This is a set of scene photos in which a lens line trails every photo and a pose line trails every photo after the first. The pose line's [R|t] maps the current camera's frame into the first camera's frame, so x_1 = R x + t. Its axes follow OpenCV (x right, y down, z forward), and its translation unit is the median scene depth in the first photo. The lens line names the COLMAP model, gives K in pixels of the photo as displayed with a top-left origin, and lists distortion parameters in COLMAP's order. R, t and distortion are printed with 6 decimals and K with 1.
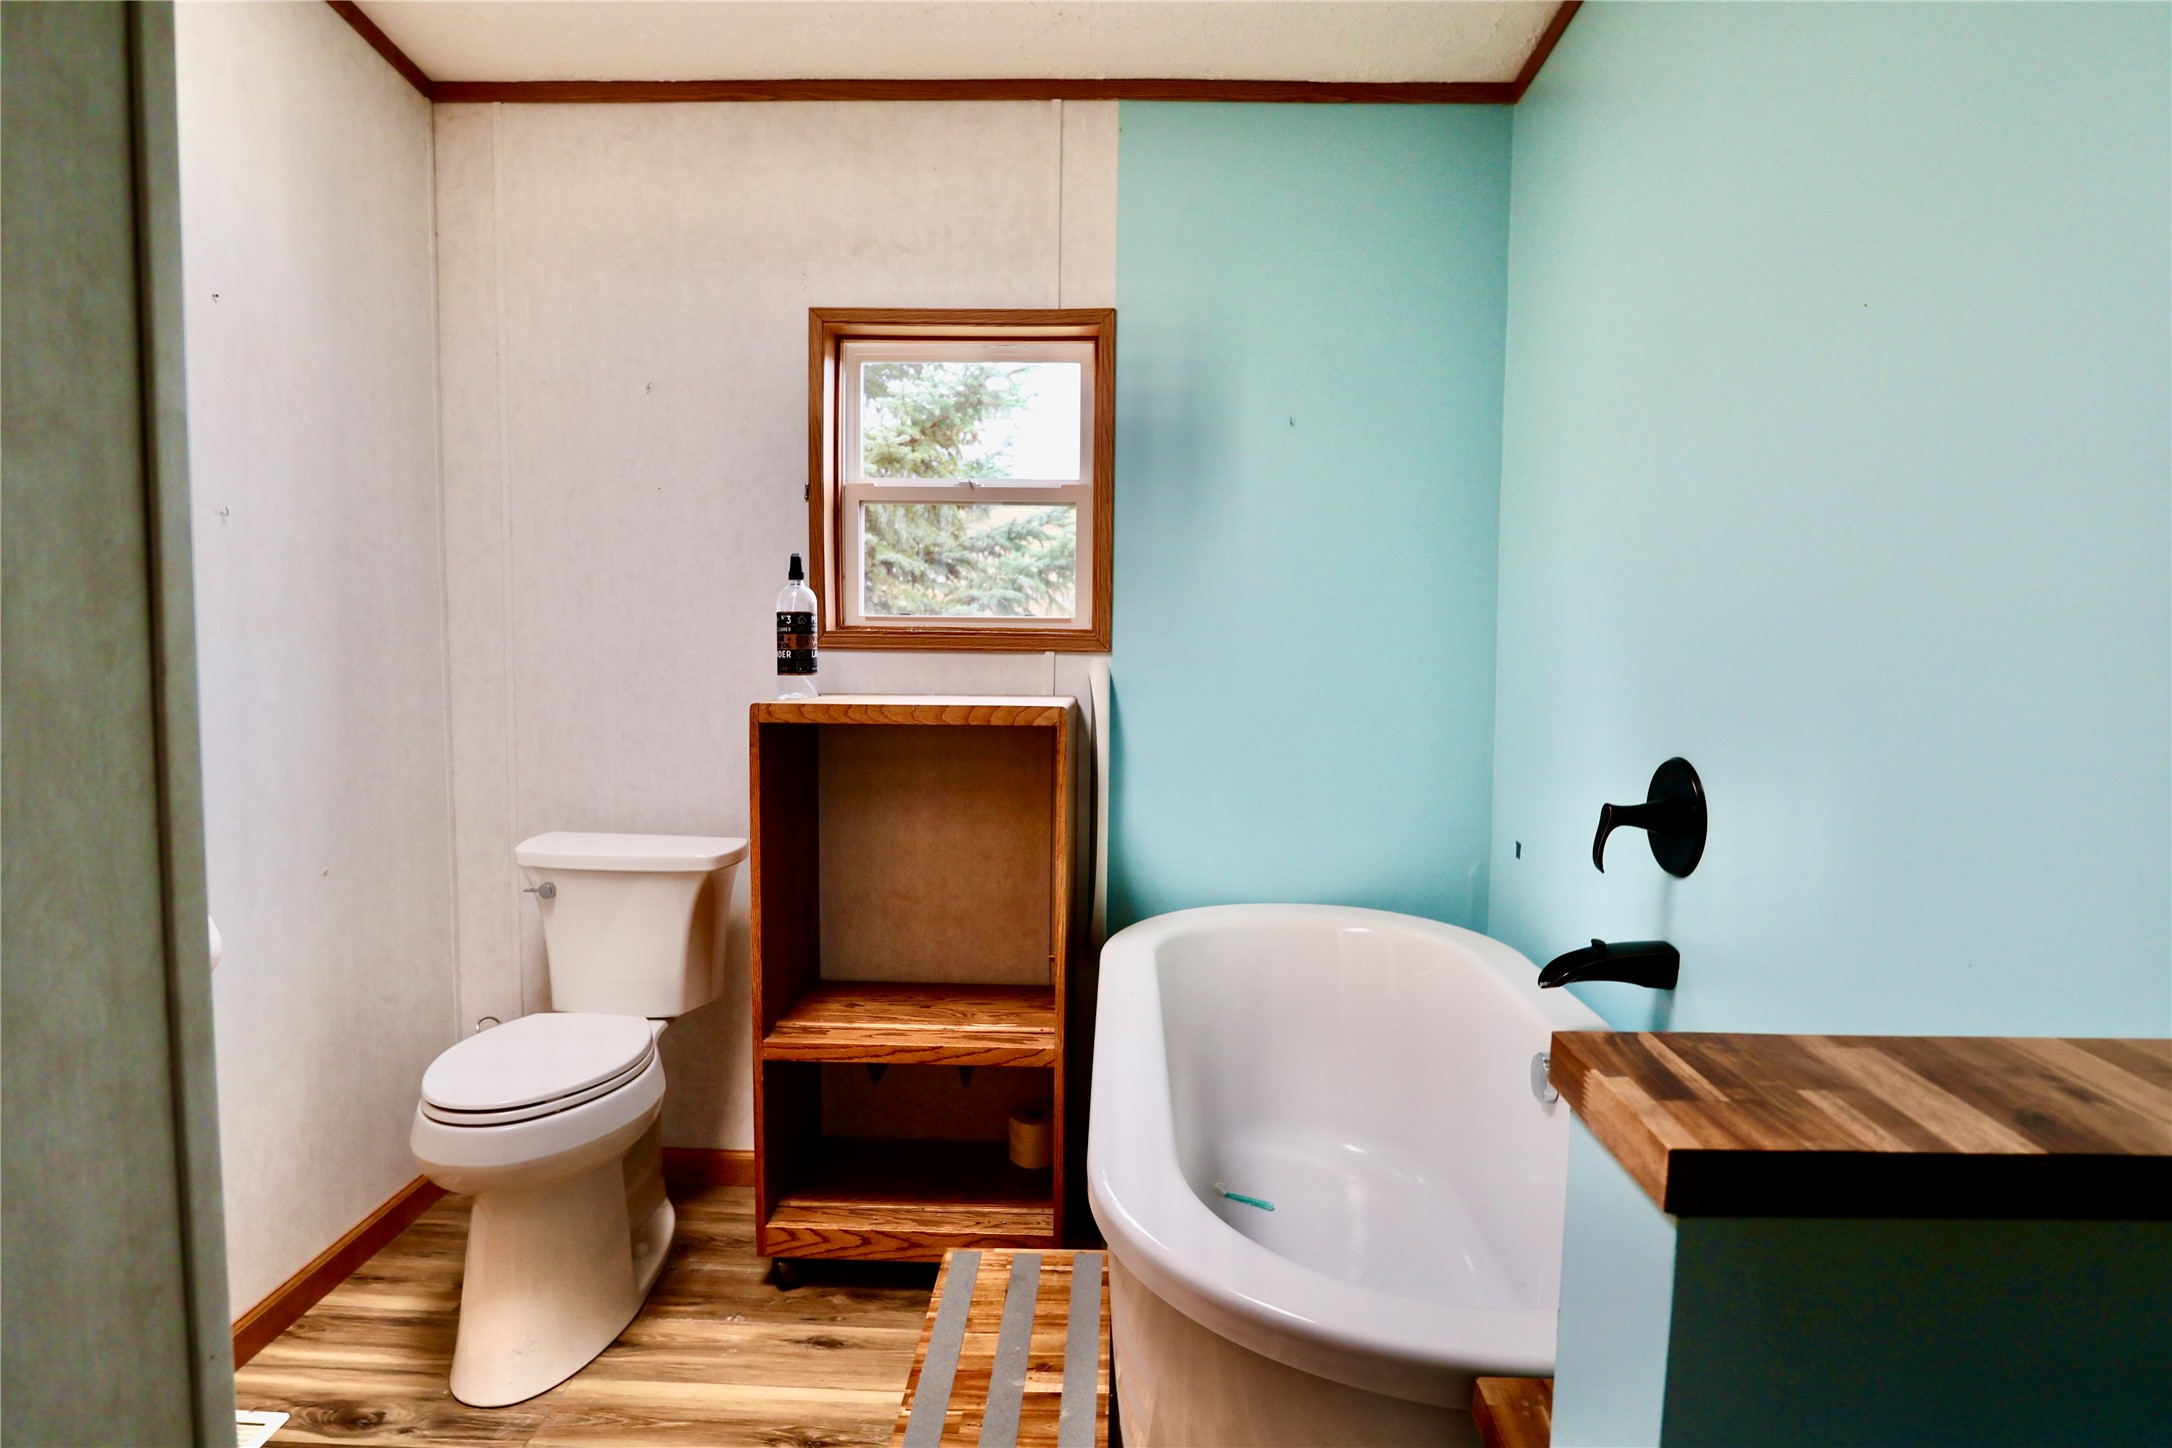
lens RADIAL K [[1180.5, 0, 1089.4], [0, 1180.5, 728.2], [0, 0, 1]] dist [-0.043030, 0.014116]
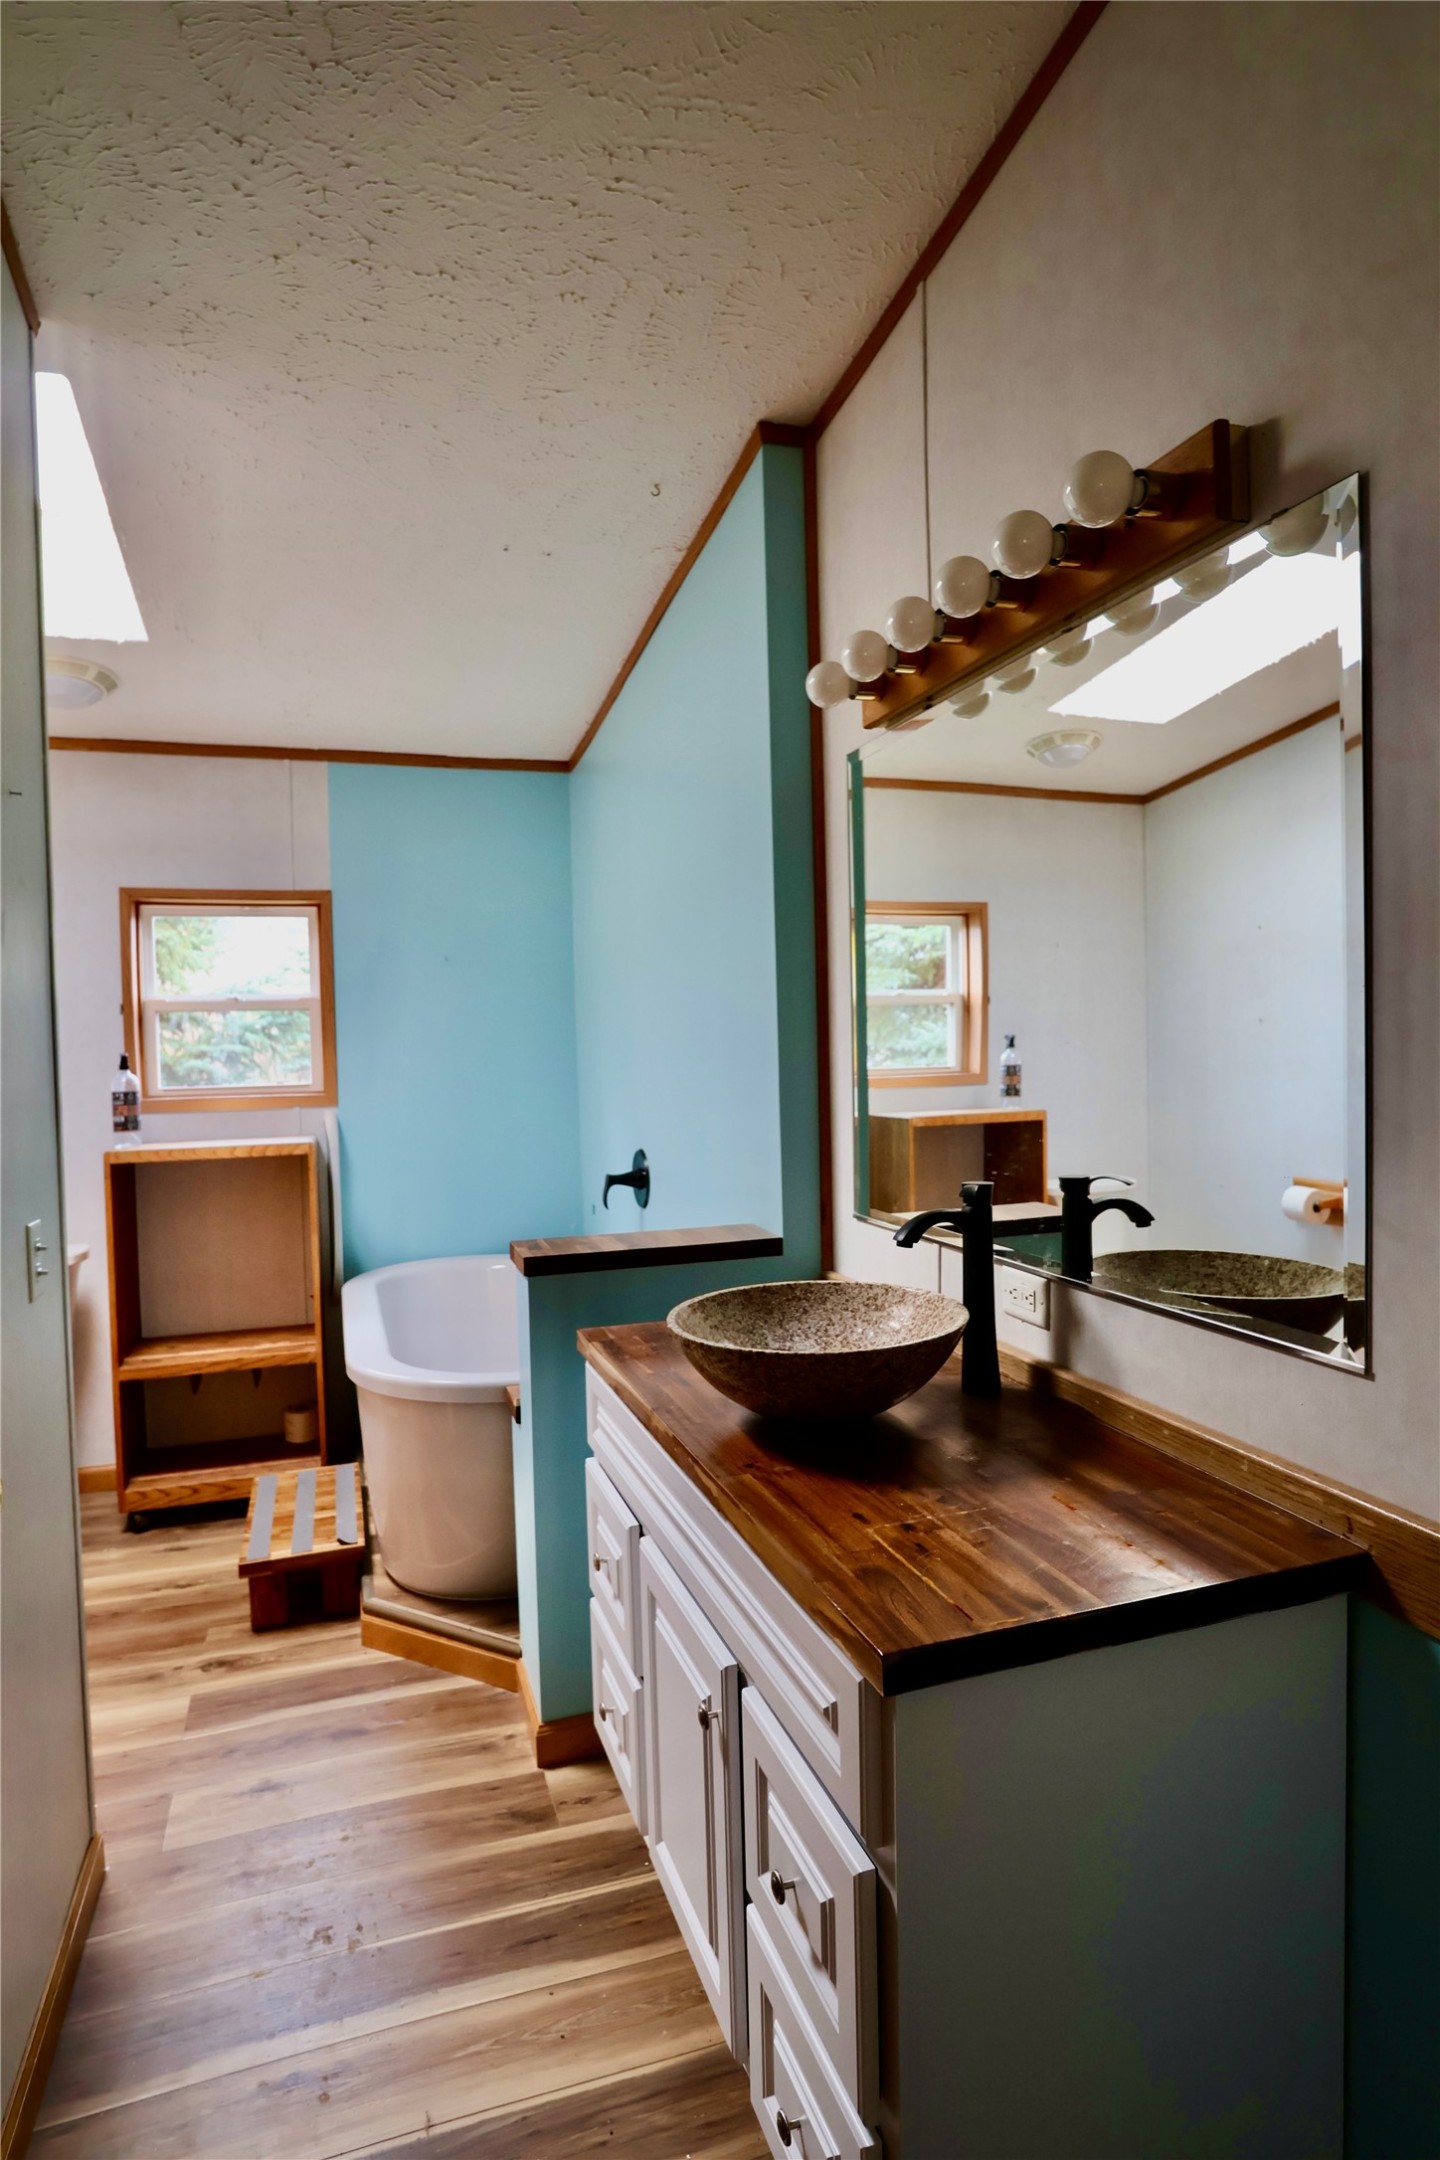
lens RADIAL K [[1174.0, 0, 720.0], [0, 1174.0, 1080.0], [0, 0, 1]] dist [-0.043030, 0.014116]
pose [[0.939487, -0.044550, 0.339676, -0.033165], [0.064420, 0.996795, -0.047440, 0.009408], [-0.336474, 0.066451, 0.939345, -0.691111]]
